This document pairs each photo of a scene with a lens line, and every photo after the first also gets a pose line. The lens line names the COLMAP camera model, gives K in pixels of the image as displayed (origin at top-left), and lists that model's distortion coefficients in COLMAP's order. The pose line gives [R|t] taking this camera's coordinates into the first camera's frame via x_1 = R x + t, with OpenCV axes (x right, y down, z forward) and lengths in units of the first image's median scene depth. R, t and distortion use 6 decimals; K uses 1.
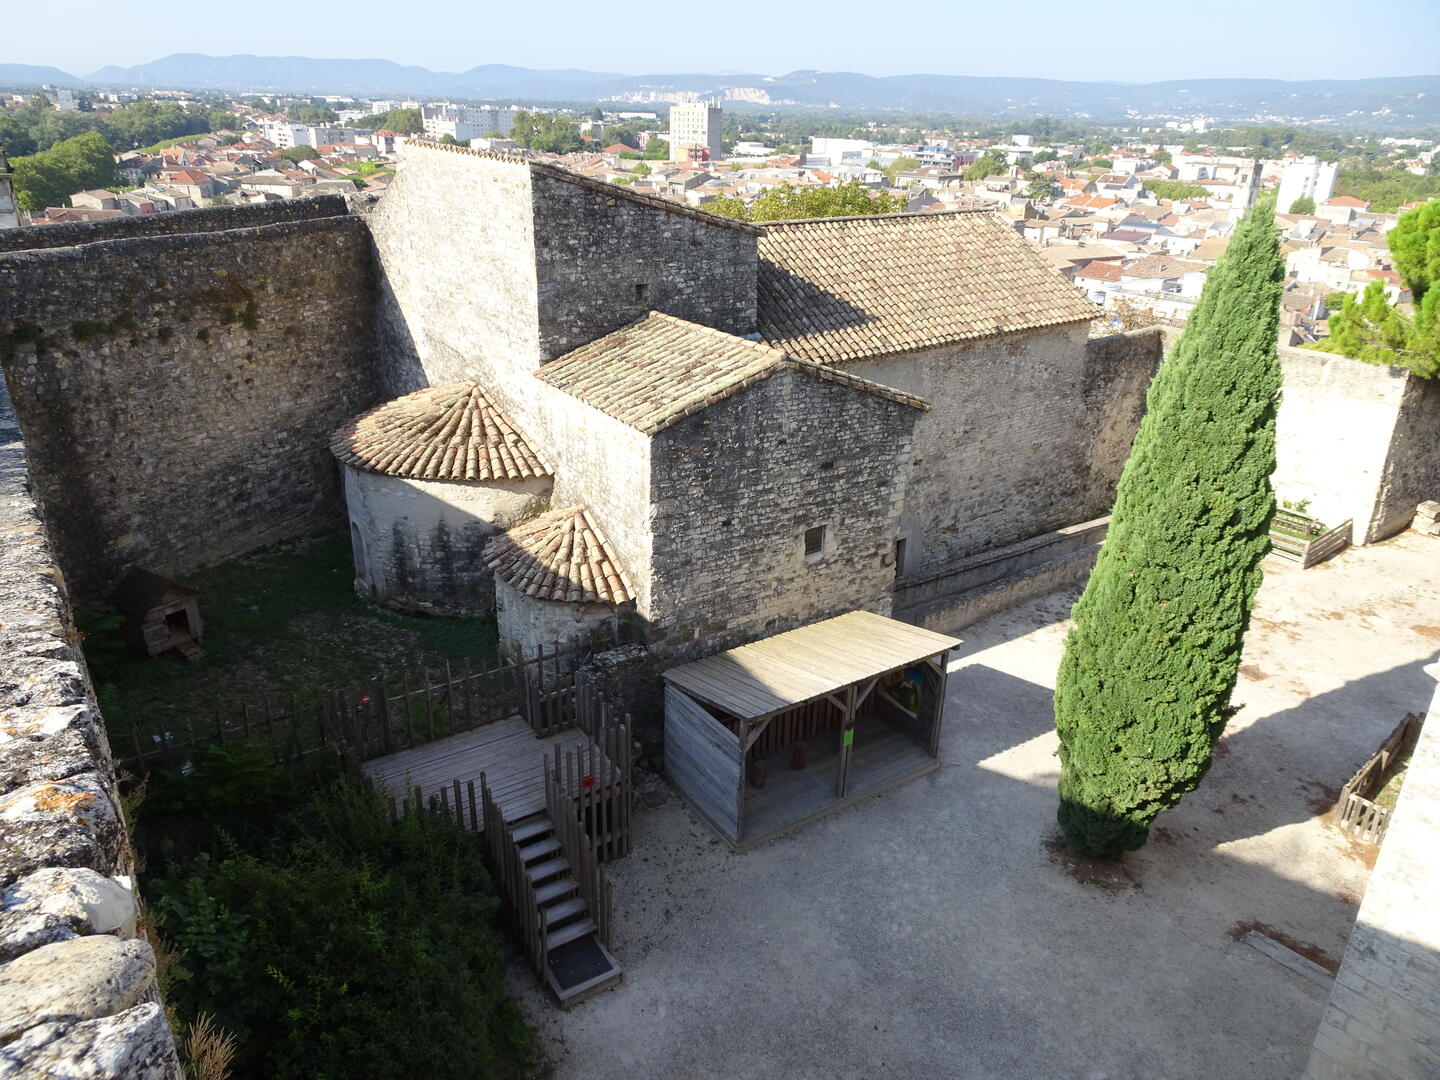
lens RADIAL K [[1037.4, 0, 725.3], [0, 1037.4, 536.9], [0, 0, 1]] dist [0.011496, -0.003387]
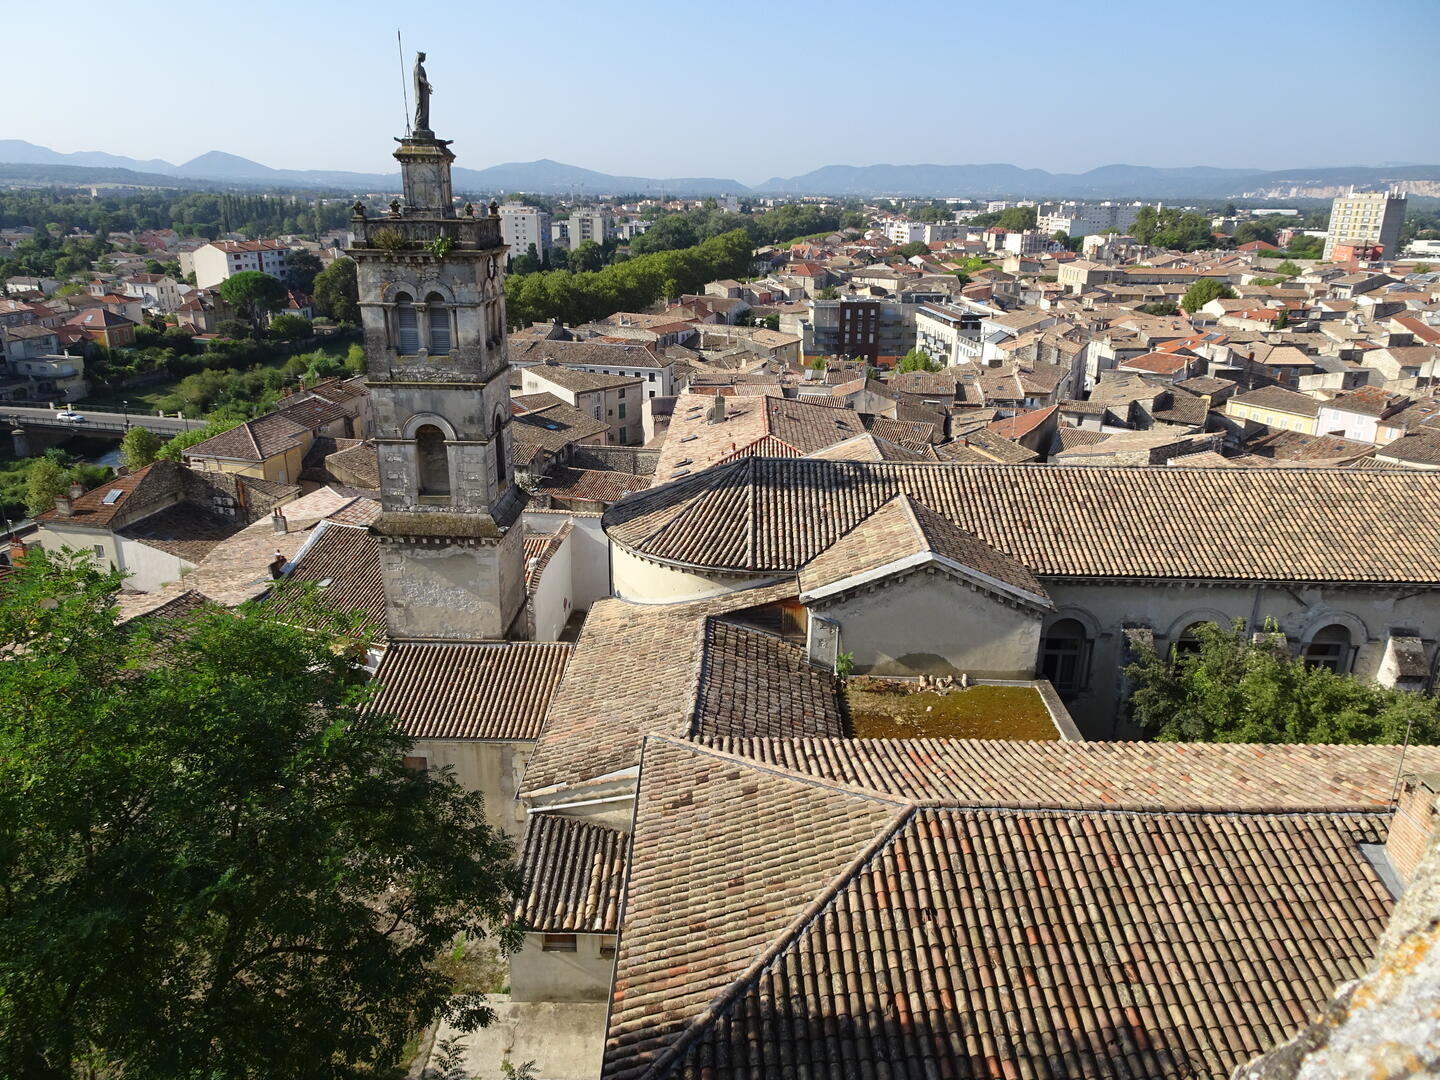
lens RADIAL K [[1037.4, 0, 725.3], [0, 1037.4, 536.9], [0, 0, 1]] dist [0.011496, -0.003387]
pose [[0.857869, 0.145653, -0.492794, -0.028806], [-0.187232, 0.981664, -0.035792, -0.025812], [0.478545, 0.122972, 0.869409, 0.077048]]
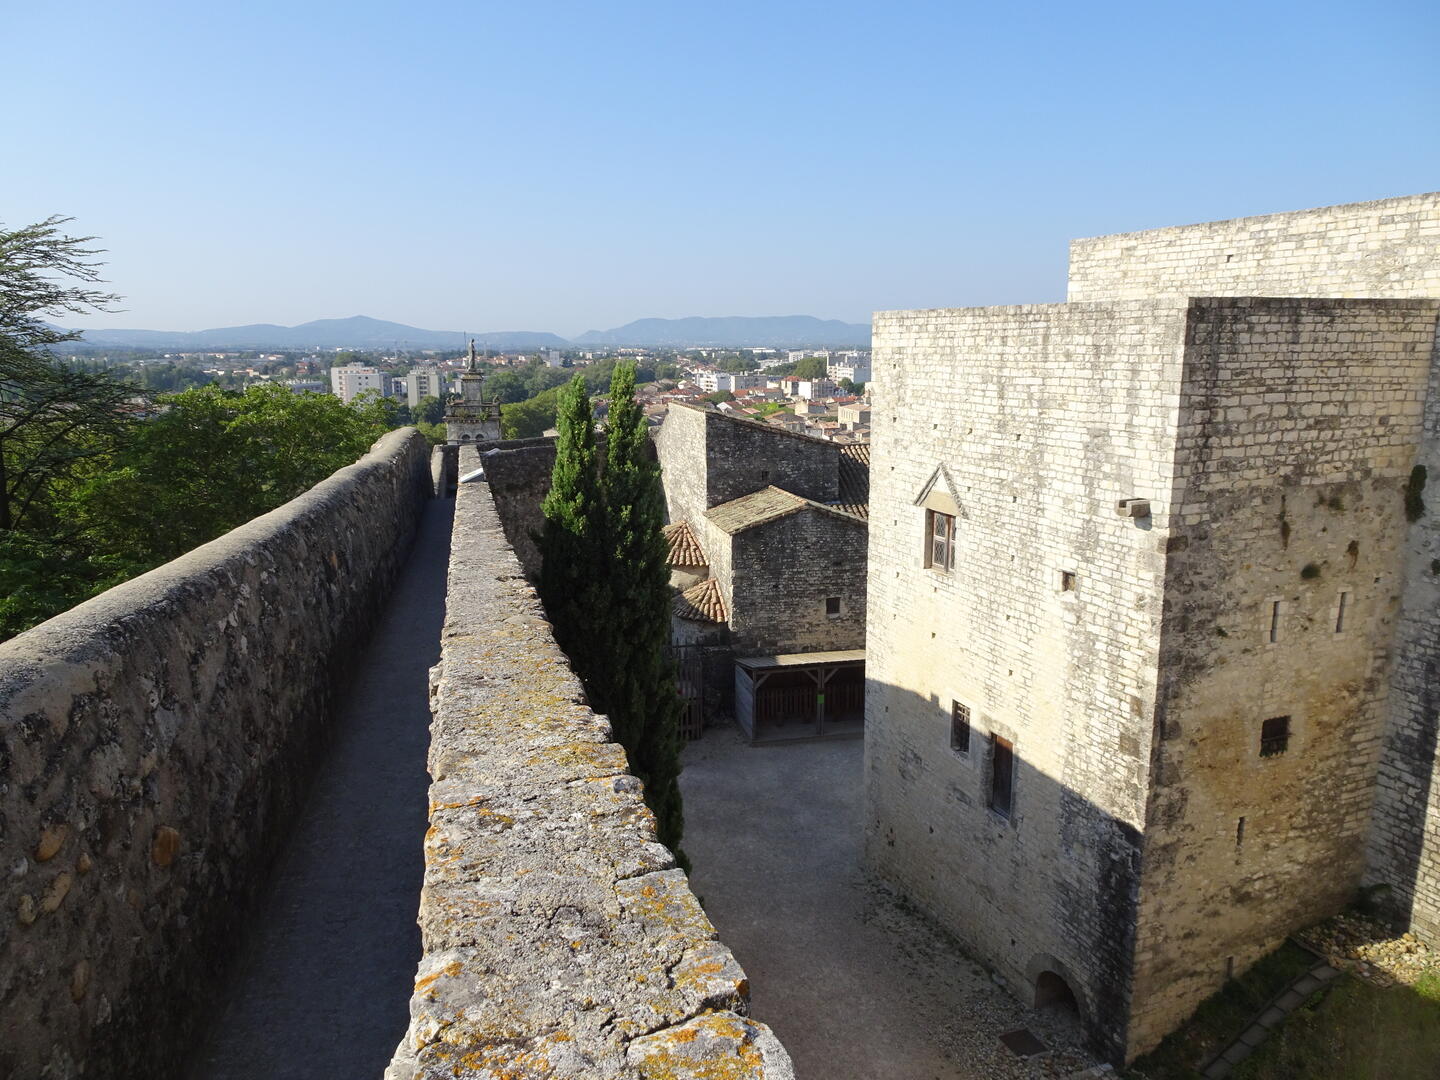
lens RADIAL K [[1037.4, 0, 725.3], [0, 1037.4, 536.9], [0, 0, 1]] dist [0.011496, -0.003387]
pose [[0.932465, 0.036606, -0.359402, 0.033428], [-0.112597, 0.974747, -0.192850, 0.015481], [0.343266, 0.220293, 0.913039, -0.045770]]
